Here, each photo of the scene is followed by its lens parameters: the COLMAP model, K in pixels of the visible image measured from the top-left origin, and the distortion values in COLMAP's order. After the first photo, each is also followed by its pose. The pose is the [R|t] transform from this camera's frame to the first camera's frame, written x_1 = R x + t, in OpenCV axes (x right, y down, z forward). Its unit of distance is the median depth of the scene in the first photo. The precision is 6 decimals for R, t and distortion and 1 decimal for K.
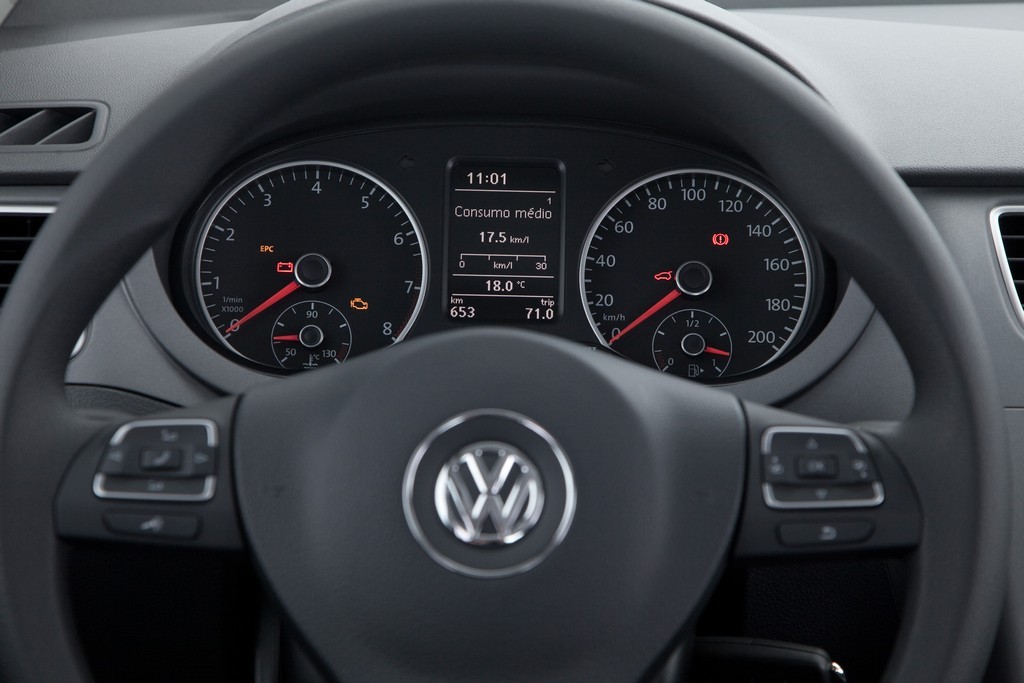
lens RADIAL K [[2673.0, 0, 519.8], [0, 2673.0, 350.0], [0, 0, 1]] dist [0.482290, 0.000000]
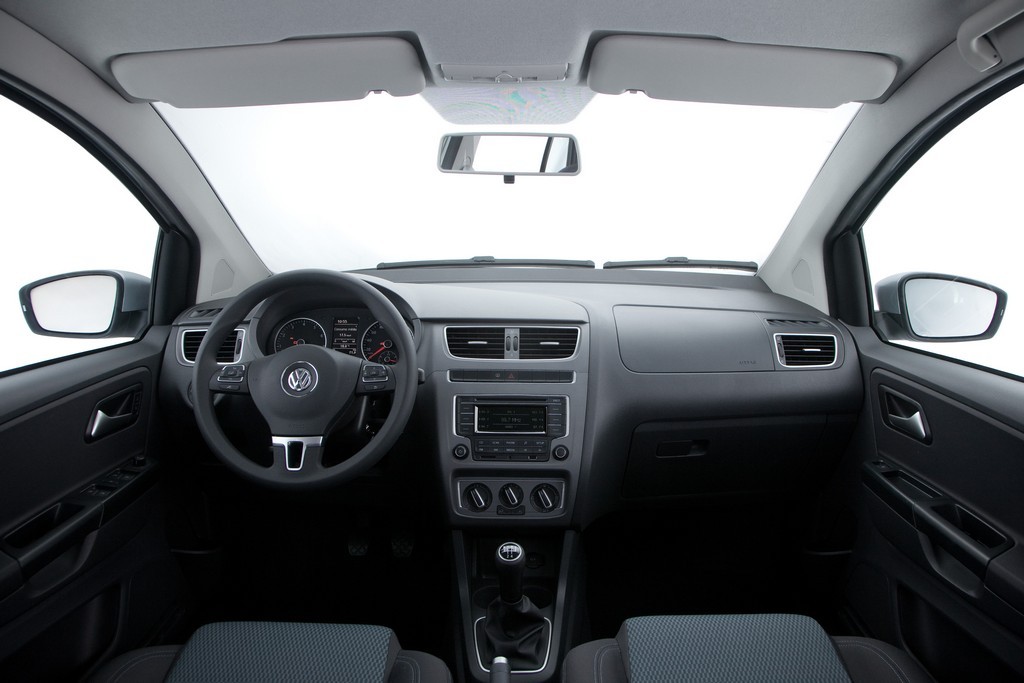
lens RADIAL K [[727.3, 0, 510.5], [0, 727.3, 350.6], [0, 0, 1]] dist [-0.085261, 0.032048]
pose [[0.999946, -0.008270, -0.006326, 0.287449], [0.007994, 0.999070, -0.042368, 0.037049], [0.006670, 0.042315, 0.999082, -0.171453]]
